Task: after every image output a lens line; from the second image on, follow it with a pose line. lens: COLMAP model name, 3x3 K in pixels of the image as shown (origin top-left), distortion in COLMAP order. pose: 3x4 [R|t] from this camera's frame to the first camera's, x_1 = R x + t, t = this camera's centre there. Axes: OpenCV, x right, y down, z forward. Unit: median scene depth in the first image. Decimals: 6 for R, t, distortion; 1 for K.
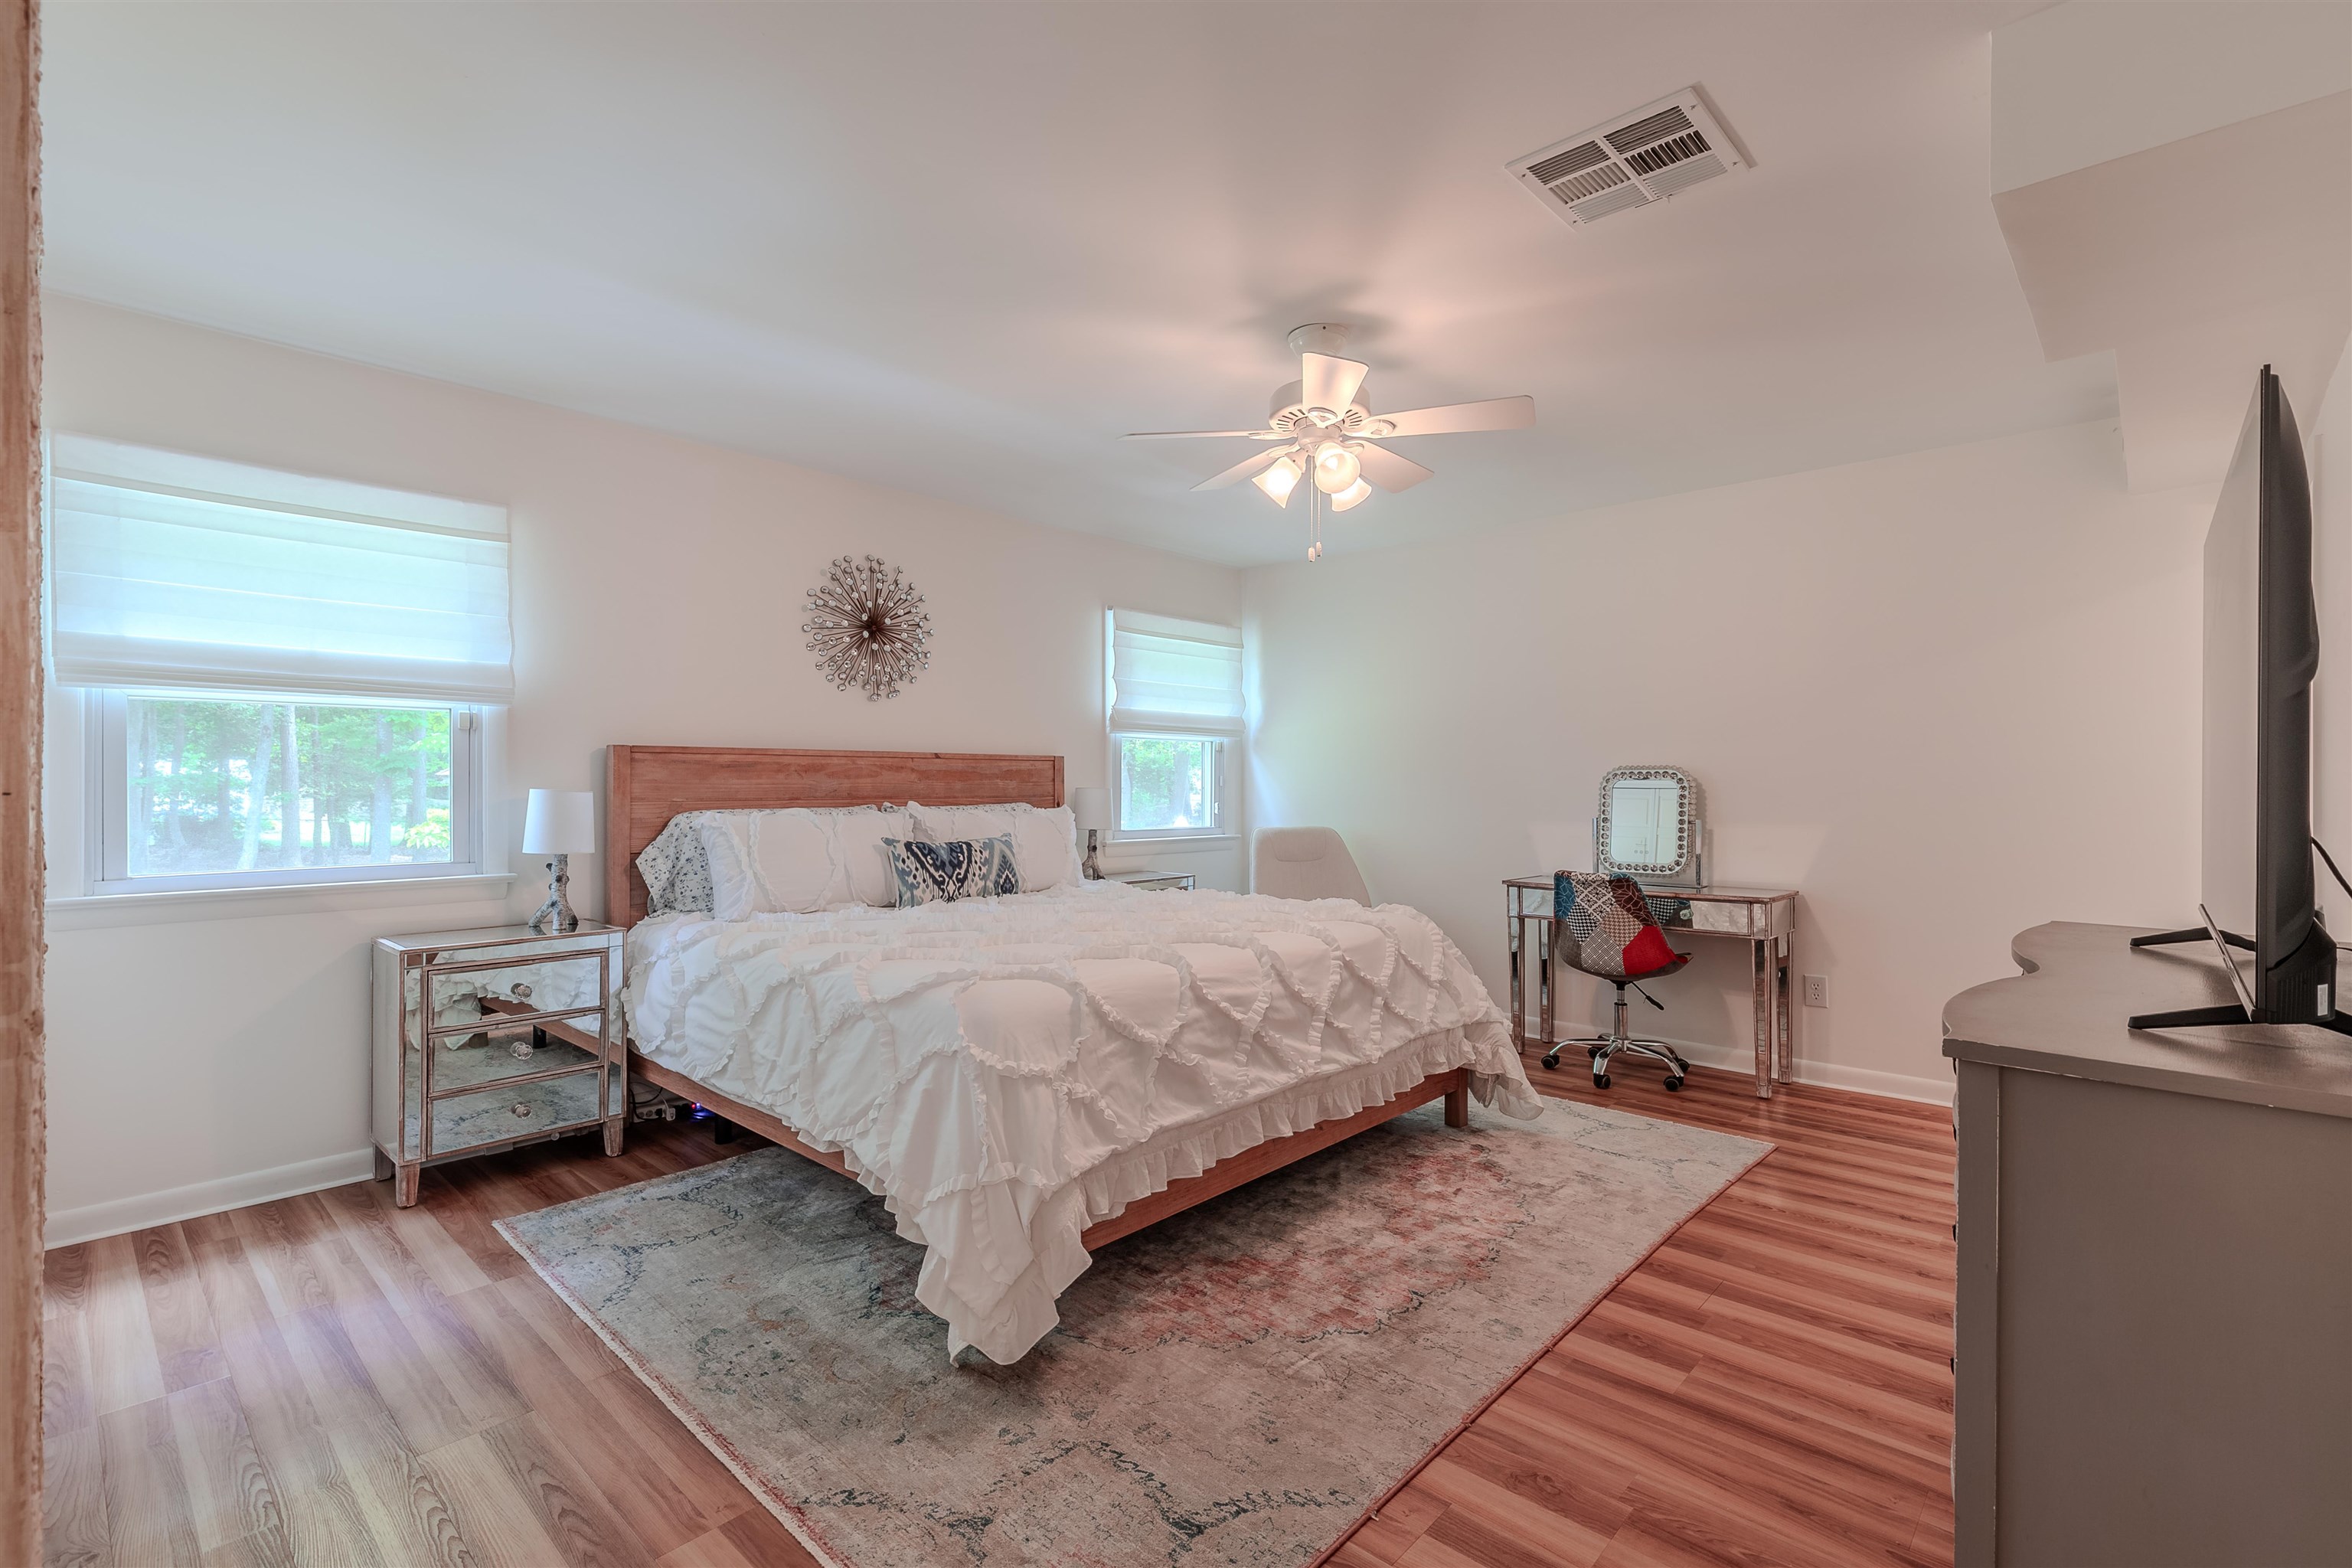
lens RADIAL K [[1062.2, 0, 1170.1], [0, 1062.2, 786.4], [0, 0, 1]] dist [-0.002202, 0.000224]
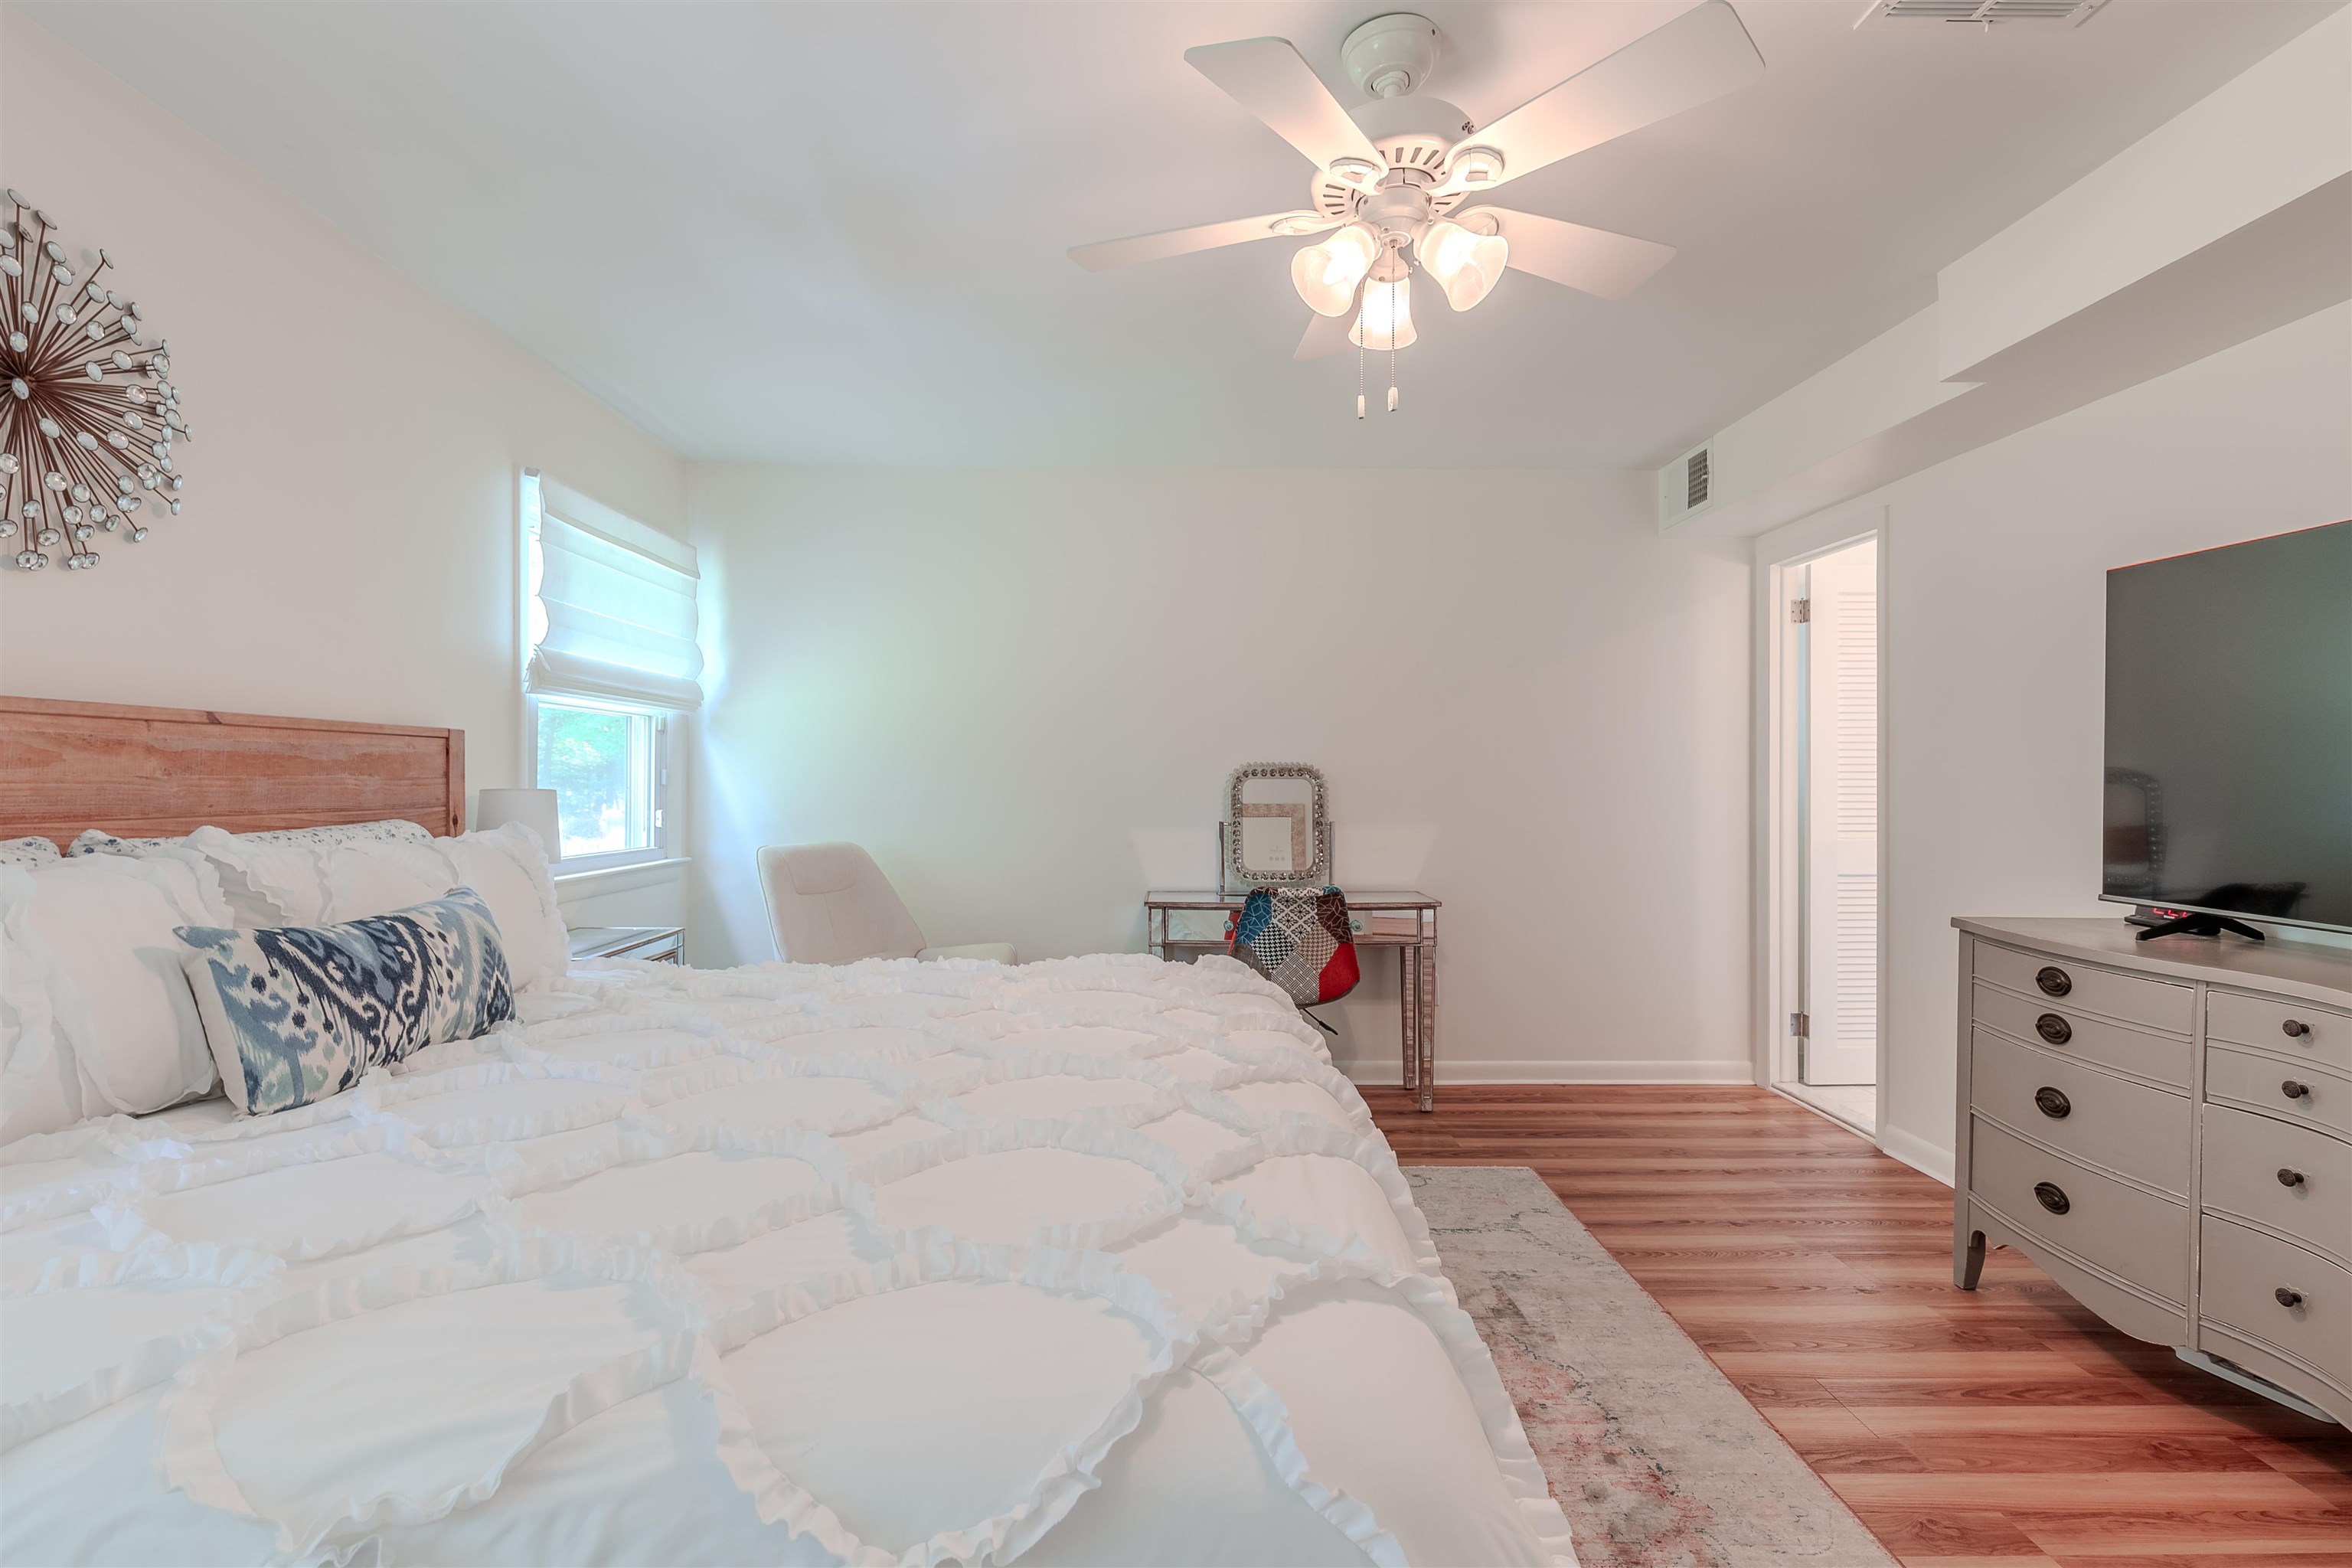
lens RADIAL K [[1062.2, 0, 1175.1], [0, 1062.2, 778.3], [0, 0, 1]] dist [-0.002202, 0.000224]
pose [[0.723339, 0.001534, 0.690491, -0.262957], [0.001662, 0.999991, -0.003962, -0.002139], [-0.690491, 0.004014, 0.723330, 0.466840]]
